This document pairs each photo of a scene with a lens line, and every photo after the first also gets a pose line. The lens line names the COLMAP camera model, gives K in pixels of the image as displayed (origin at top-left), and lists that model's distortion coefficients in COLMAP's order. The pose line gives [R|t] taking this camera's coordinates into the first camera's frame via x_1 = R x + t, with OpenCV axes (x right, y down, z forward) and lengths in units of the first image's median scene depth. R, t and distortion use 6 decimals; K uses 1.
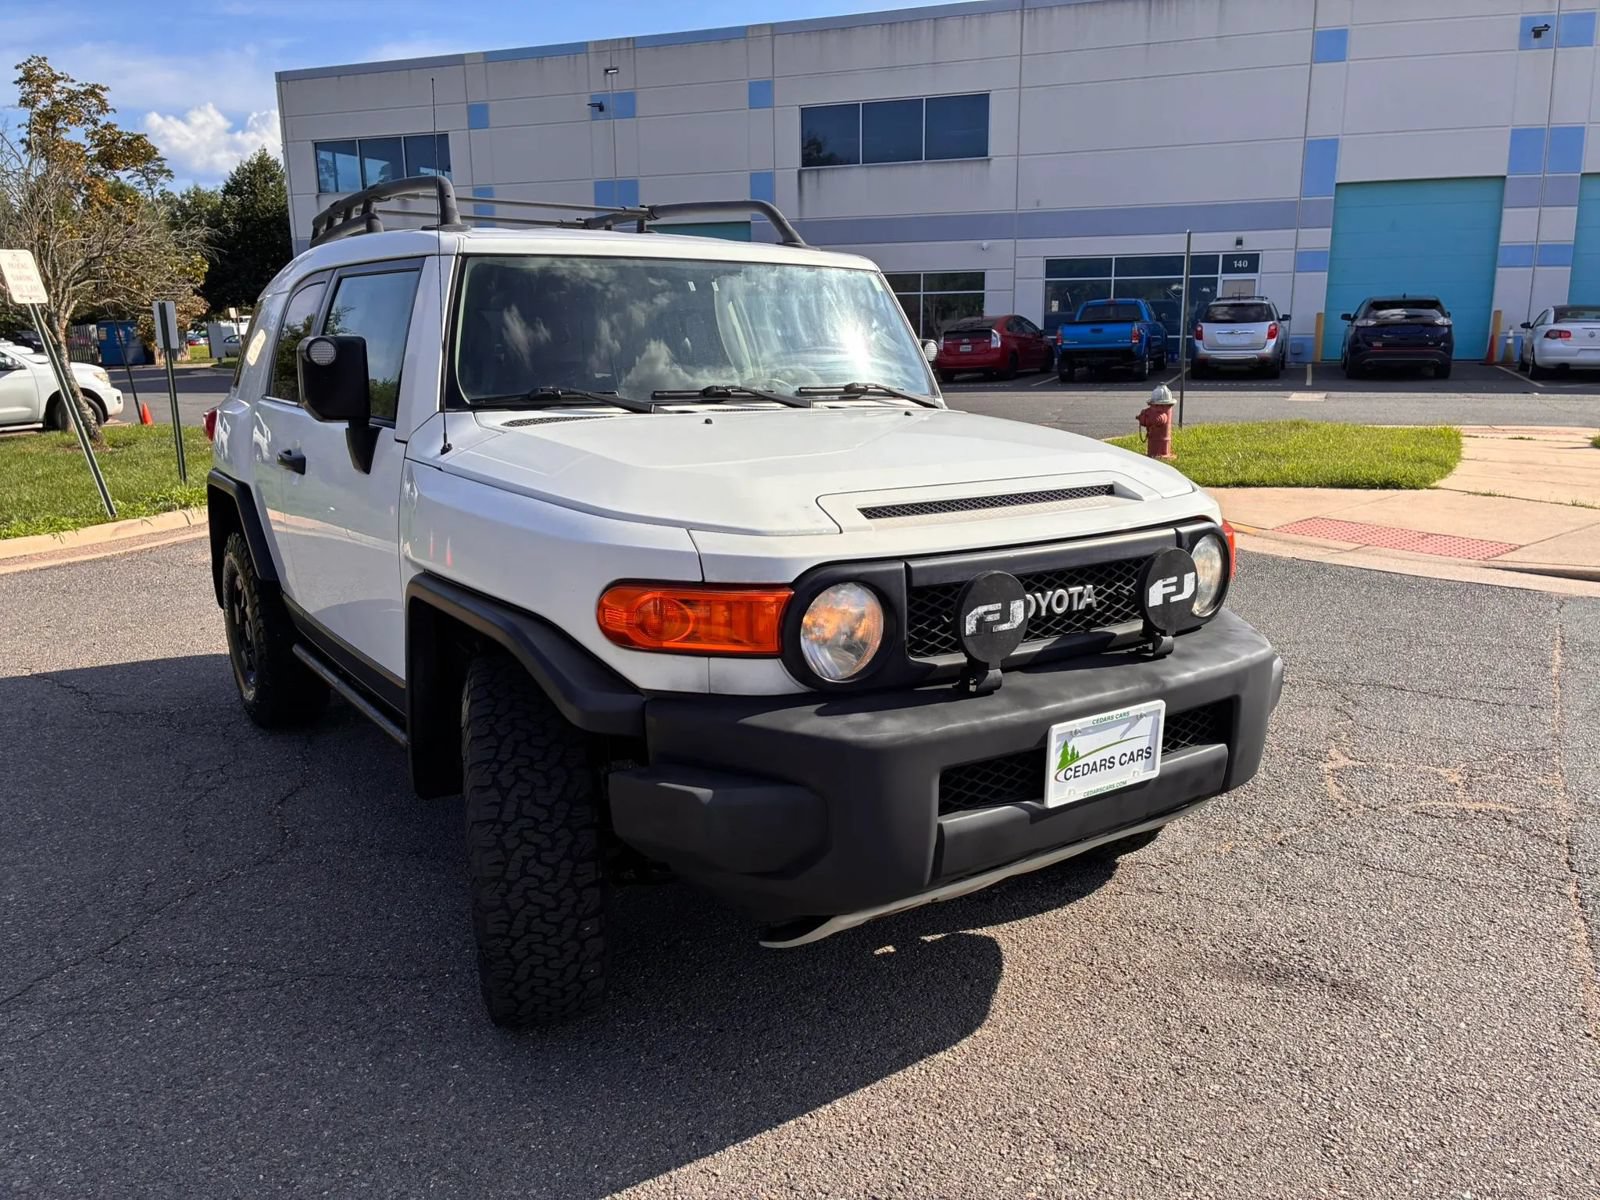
lens RADIAL K [[1210.5, 0, 806.6], [0, 1210.5, 595.4], [0, 0, 1]] dist [0.058830, -0.073963]
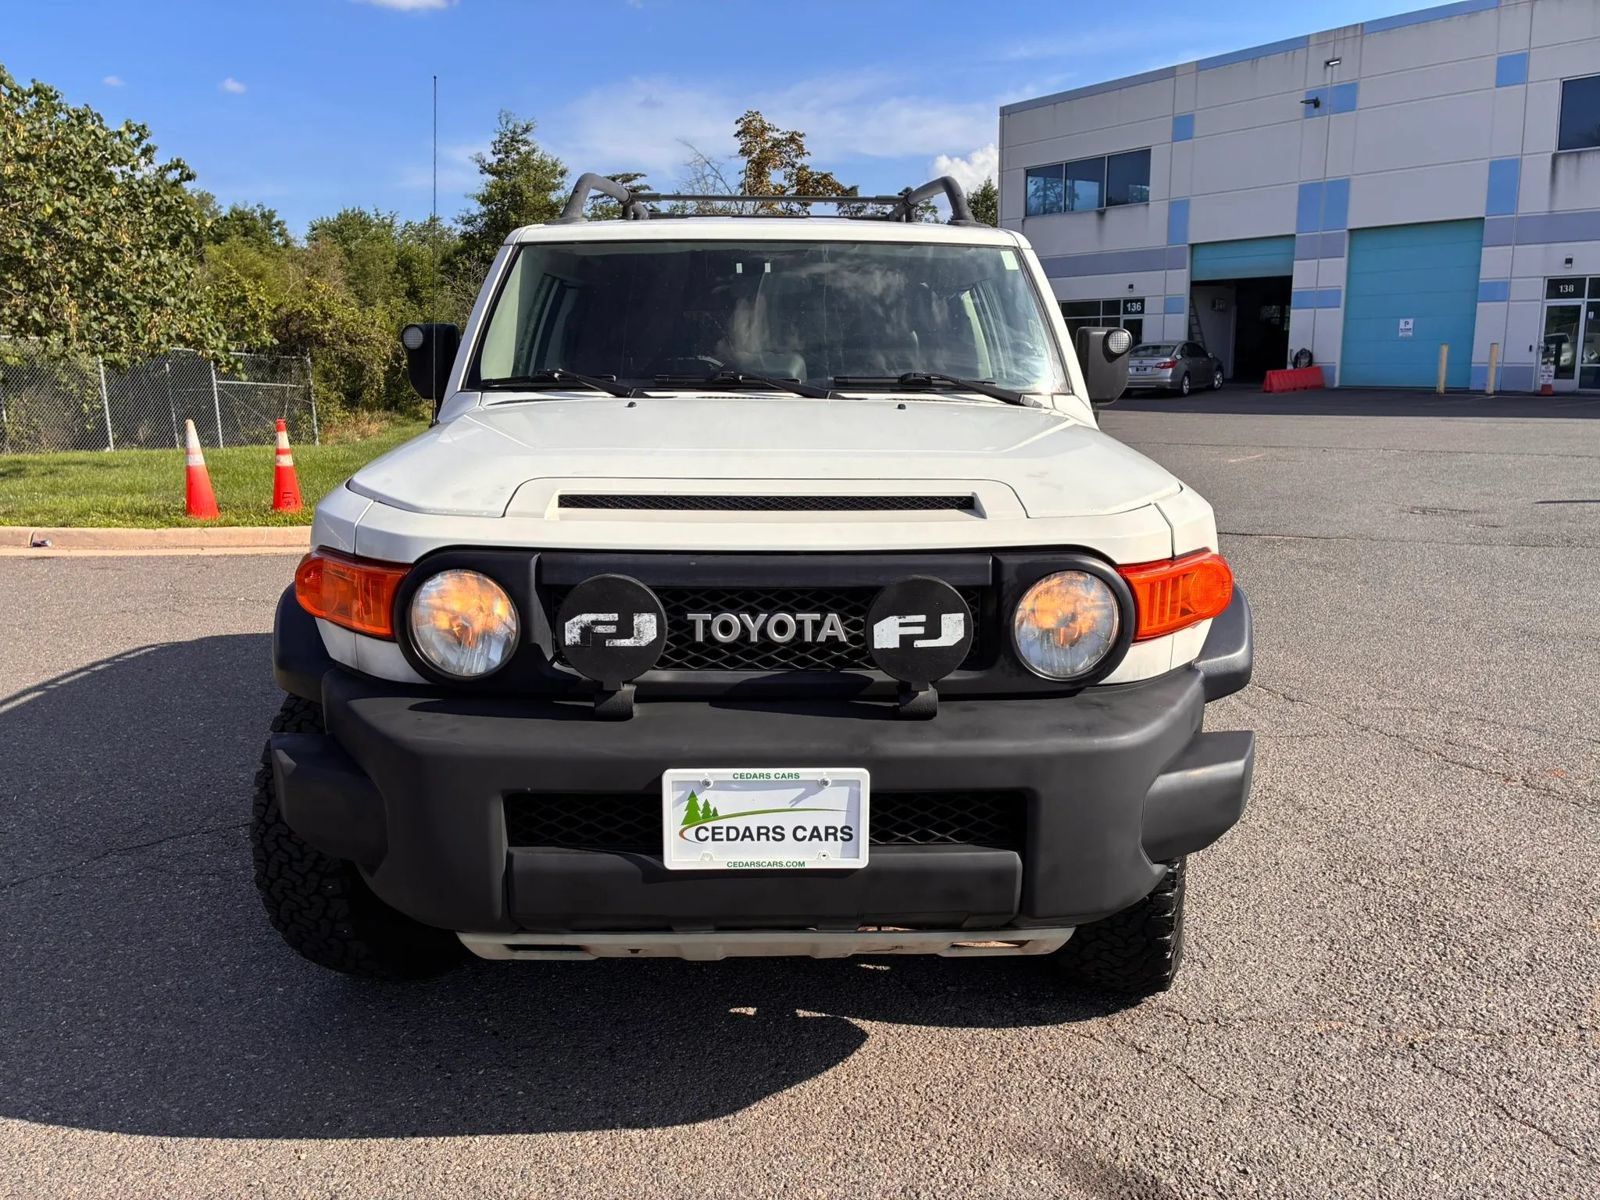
lens RADIAL K [[1217.1, 0, 800.0], [0, 1217.1, 600.0], [0, 0, 1]] dist [0.069747, -0.098755]
pose [[0.840712, 0.108601, -0.530480, 0.648384], [-0.114810, 0.993158, 0.021370, -0.032407], [0.529171, 0.042938, 0.847428, 0.311619]]
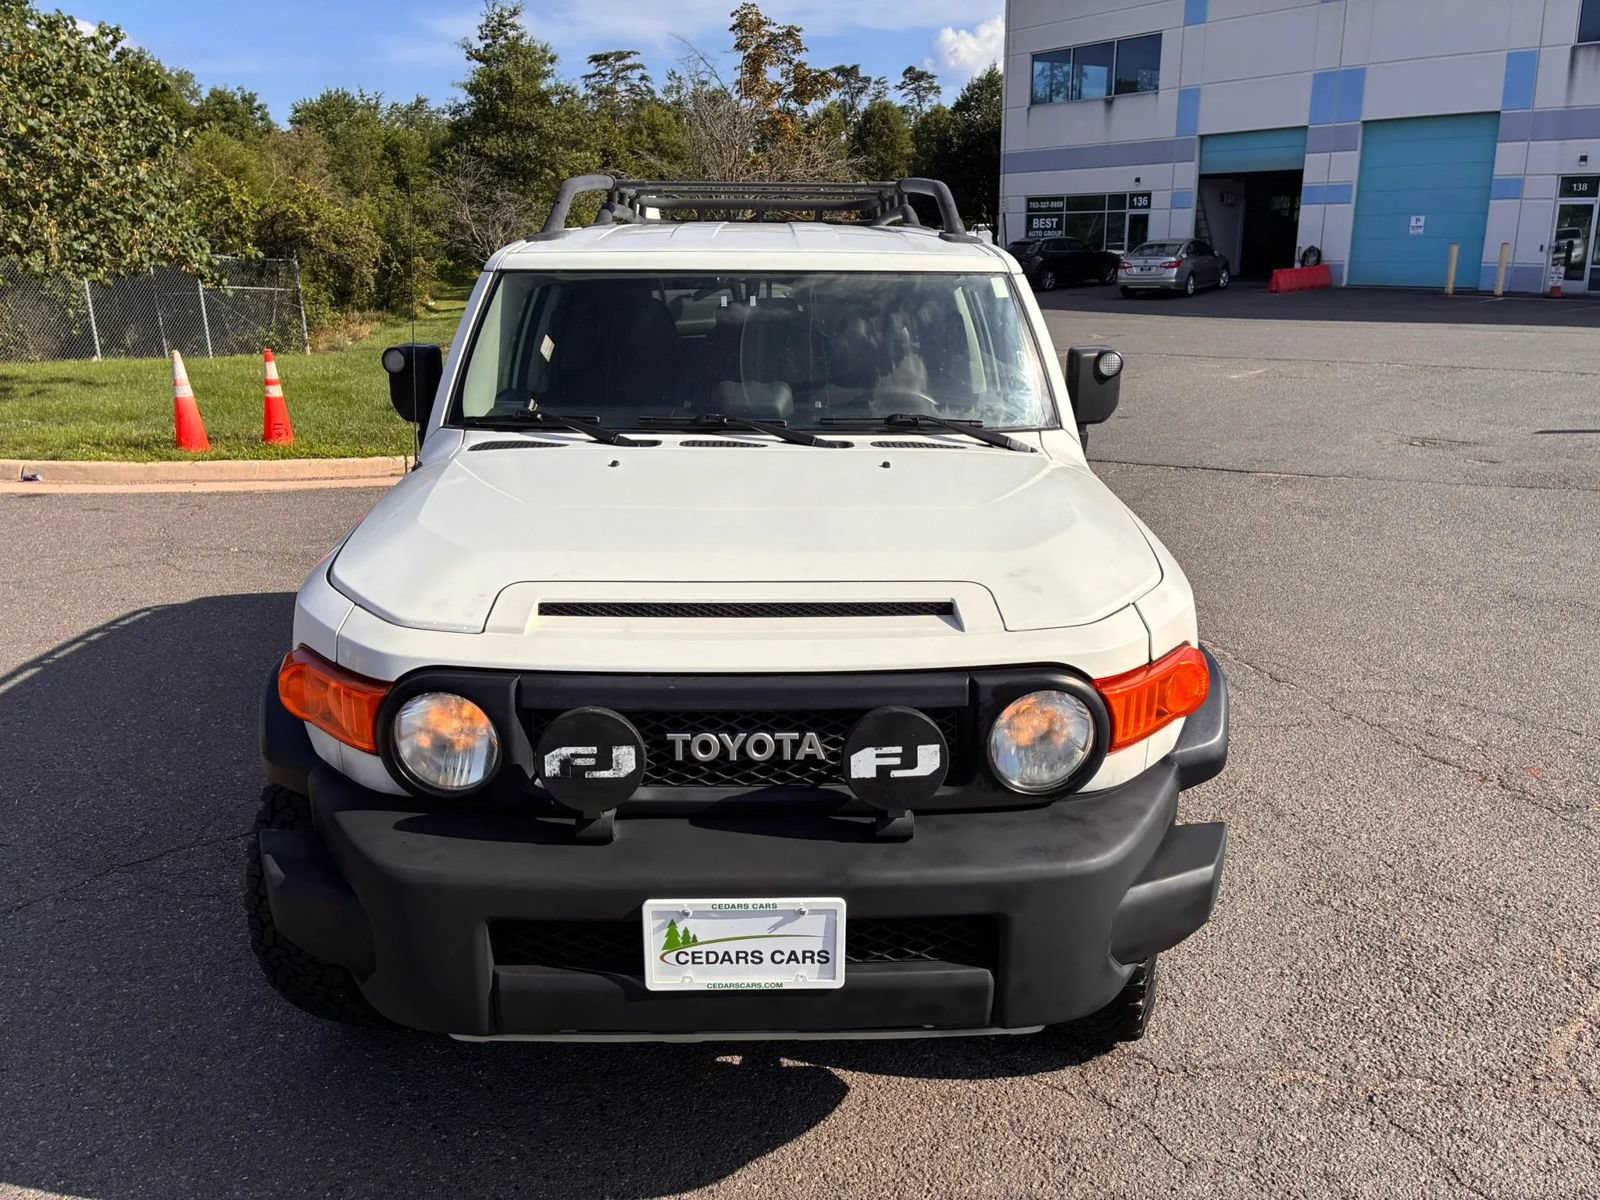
lens RADIAL K [[1213.5, 0, 804.0], [0, 1213.5, 602.1], [0, 0, 1]] dist [0.077184, -0.109360]
pose [[0.842612, 0.154865, -0.515772, 0.641704], [-0.114763, 0.987396, 0.108987, -0.185019], [0.526150, -0.032642, 0.849765, 0.316070]]
